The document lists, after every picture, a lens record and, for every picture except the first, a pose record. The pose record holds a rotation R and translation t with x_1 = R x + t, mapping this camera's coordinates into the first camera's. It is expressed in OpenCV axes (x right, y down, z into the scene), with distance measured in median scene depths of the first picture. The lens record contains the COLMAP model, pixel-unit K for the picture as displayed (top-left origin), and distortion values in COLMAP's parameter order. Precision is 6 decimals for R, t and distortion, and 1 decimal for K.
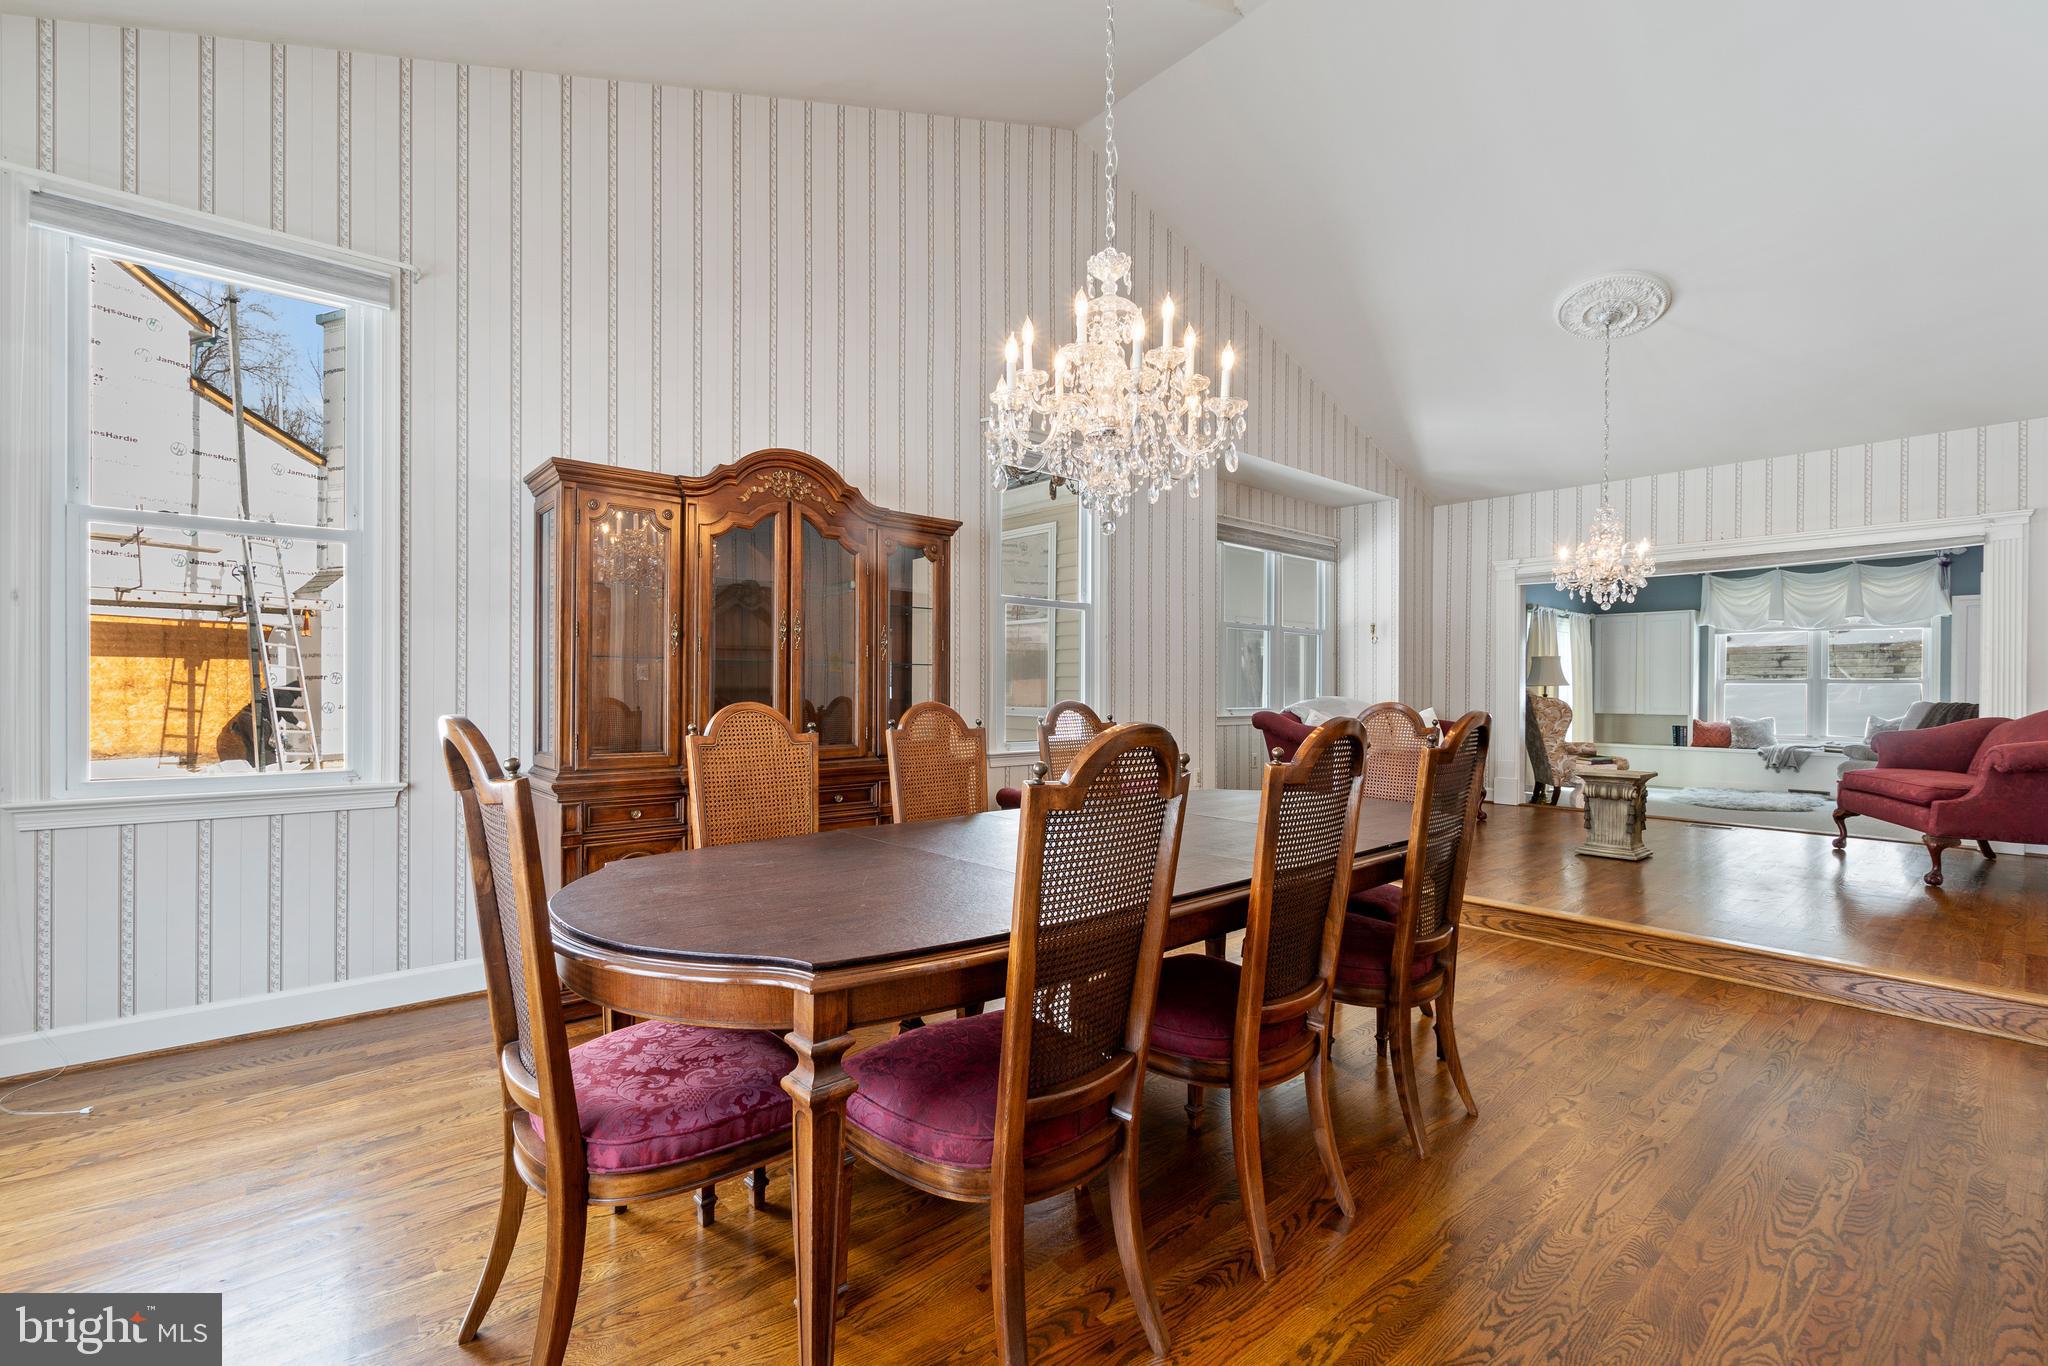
lens RADIAL K [[920.0, 0, 1014.7], [0, 920.0, 691.7], [0, 0, 1]] dist [0.020547, 0.000585]
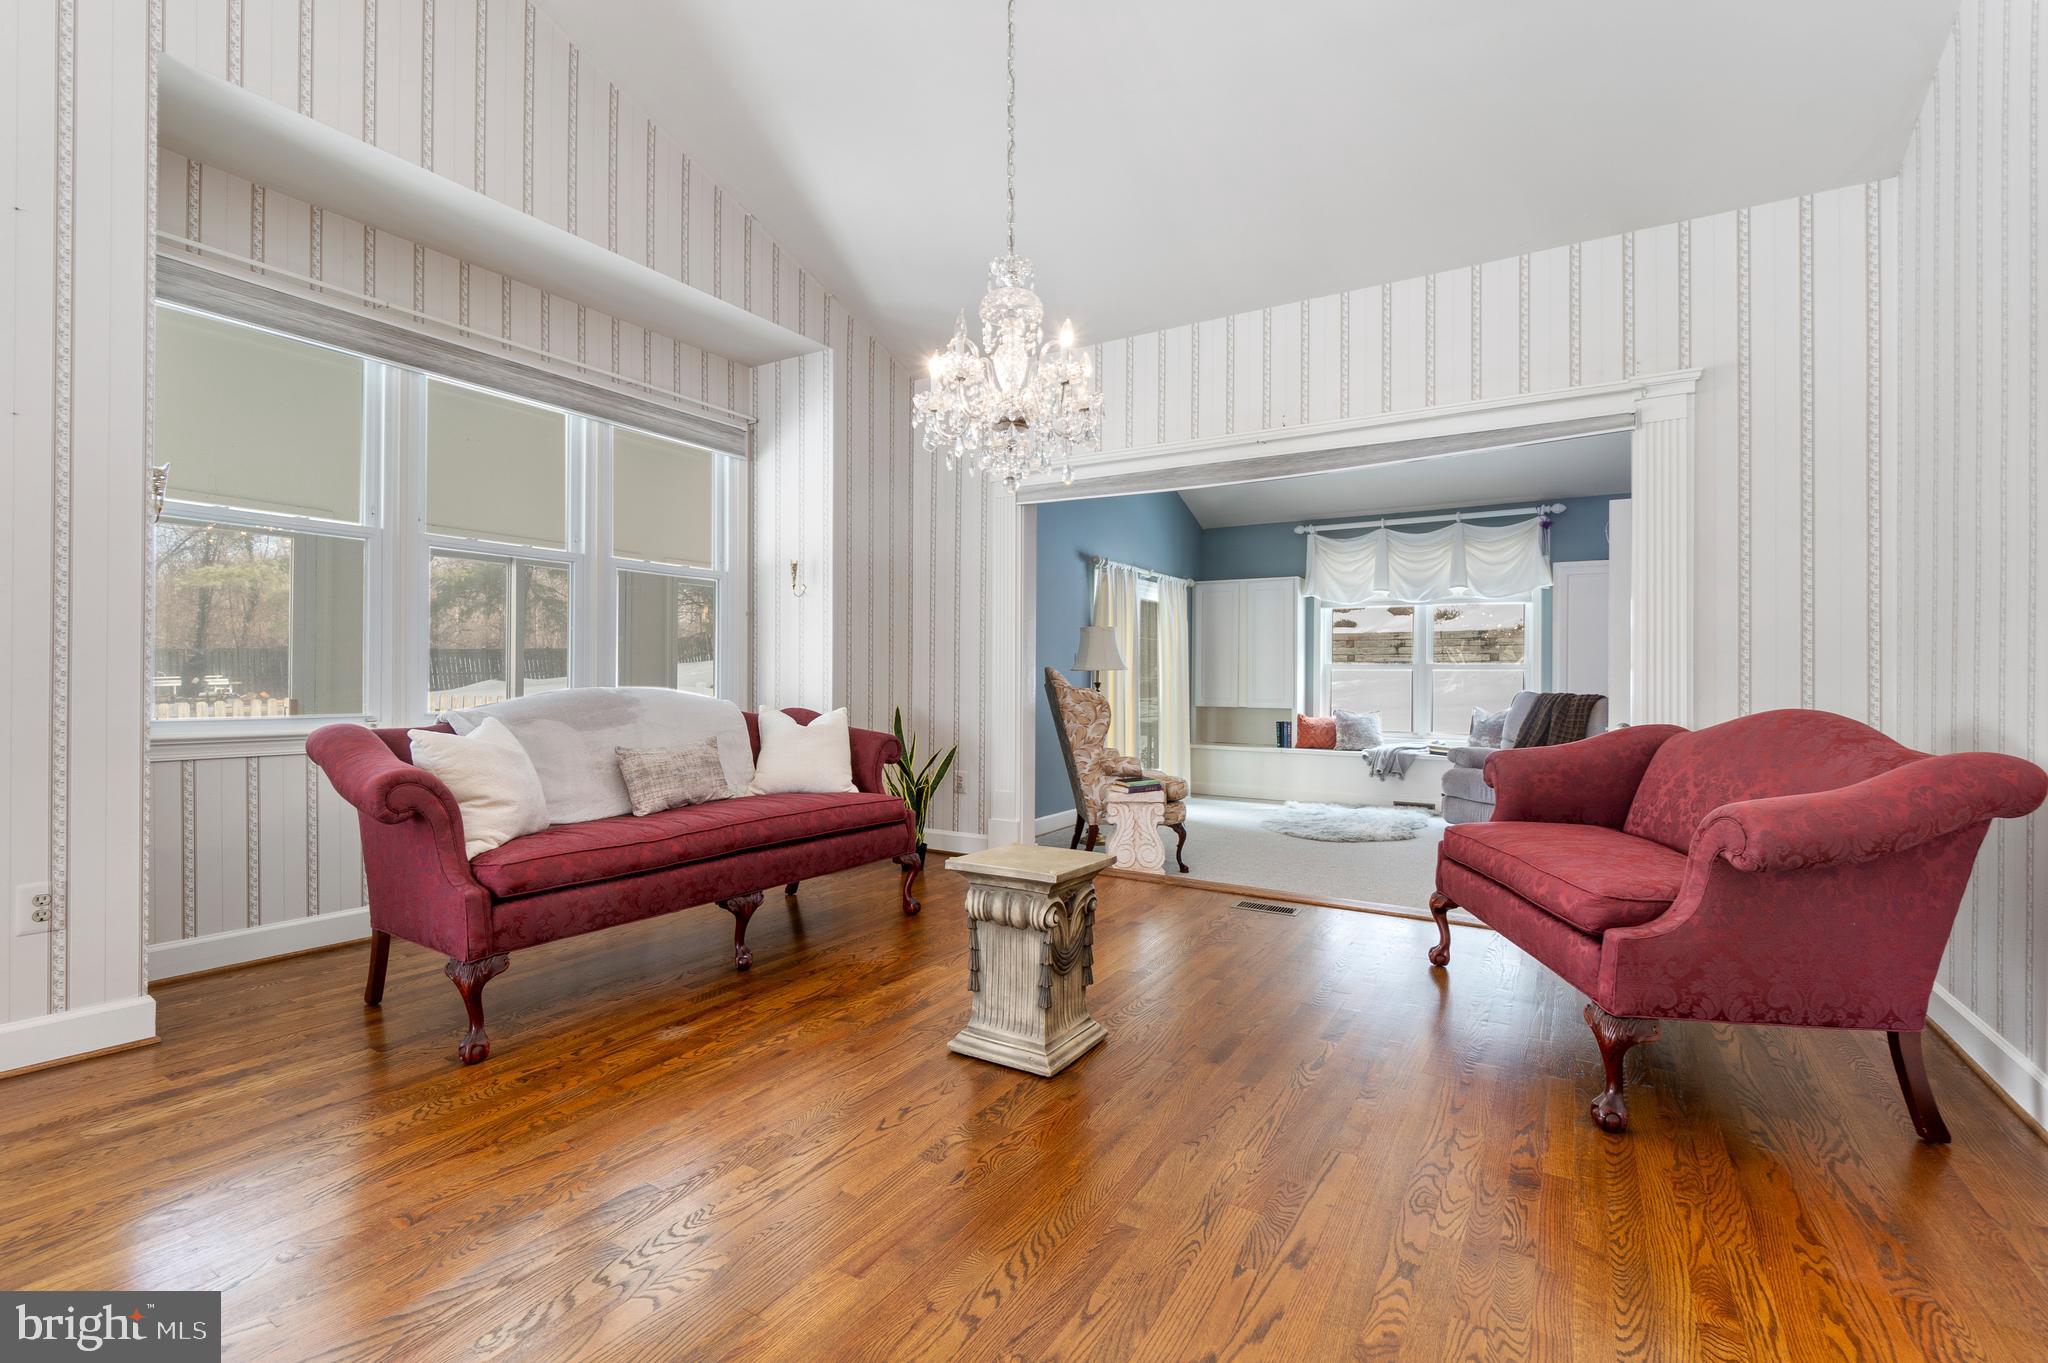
lens RADIAL K [[920.0, 0, 1037.1], [0, 920.0, 671.6], [0, 0, 1]] dist [0.020547, 0.000585]
pose [[0.954258, 0.002606, 0.298972, 0.349238], [0.000206, 0.999956, -0.009372, 0.000865], [-0.298983, 0.009005, 0.954216, 0.389813]]
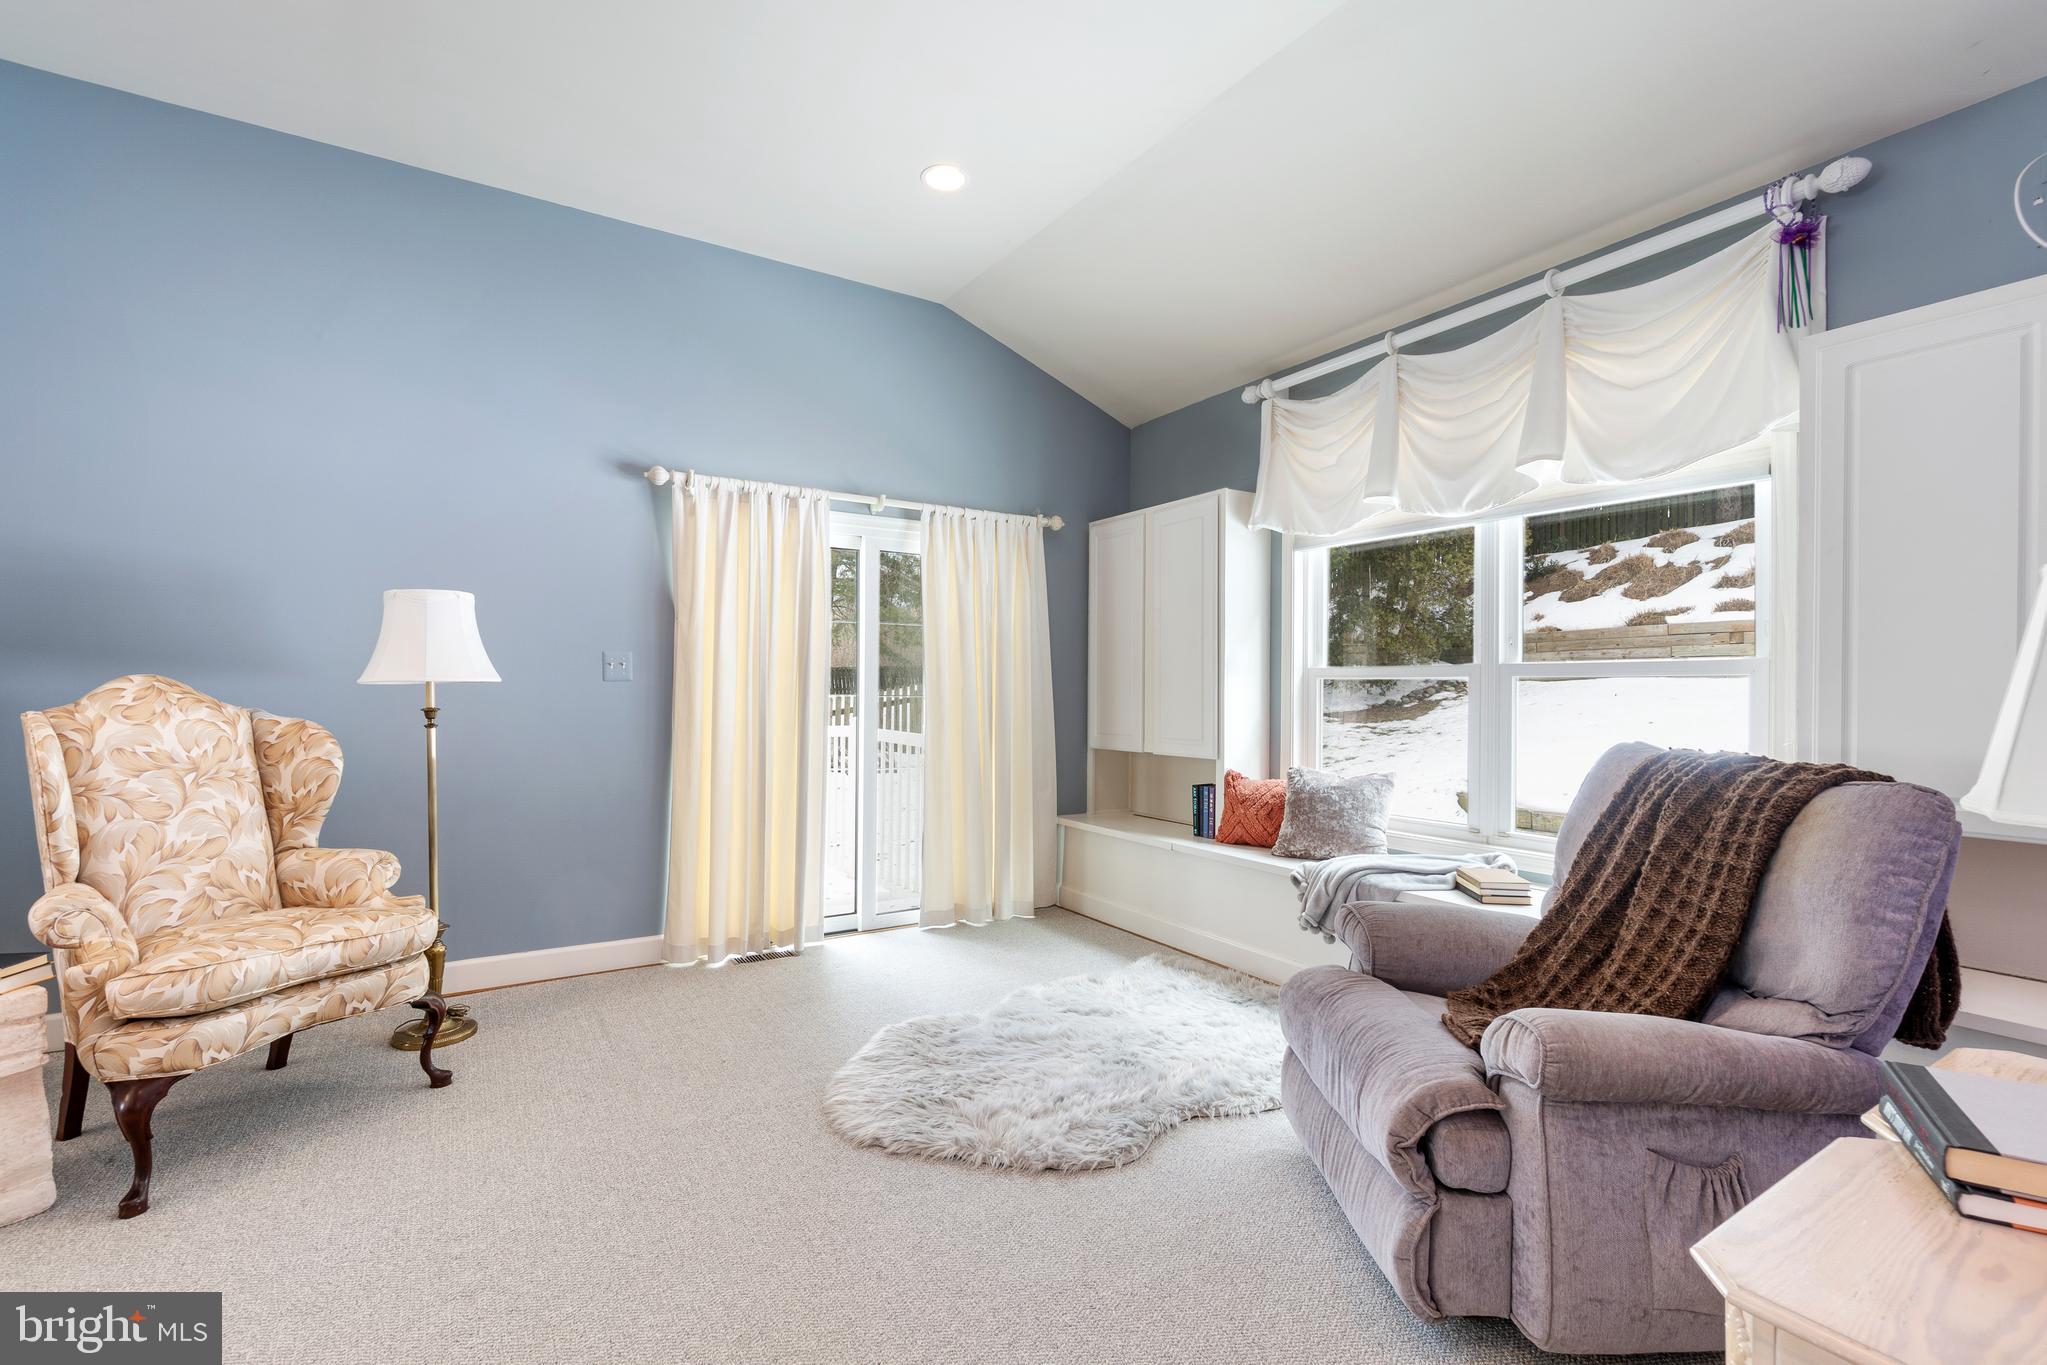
lens RADIAL K [[919.6, 0, 1025.1], [0, 919.6, 688.8], [0, 0, 1]] dist [0.020547, 0.000585]
pose [[0.990239, -0.004502, -0.139305, 0.872394], [0.004047, 0.999986, -0.003544, -0.004481], [0.139319, 0.002946, 0.990243, 0.757744]]
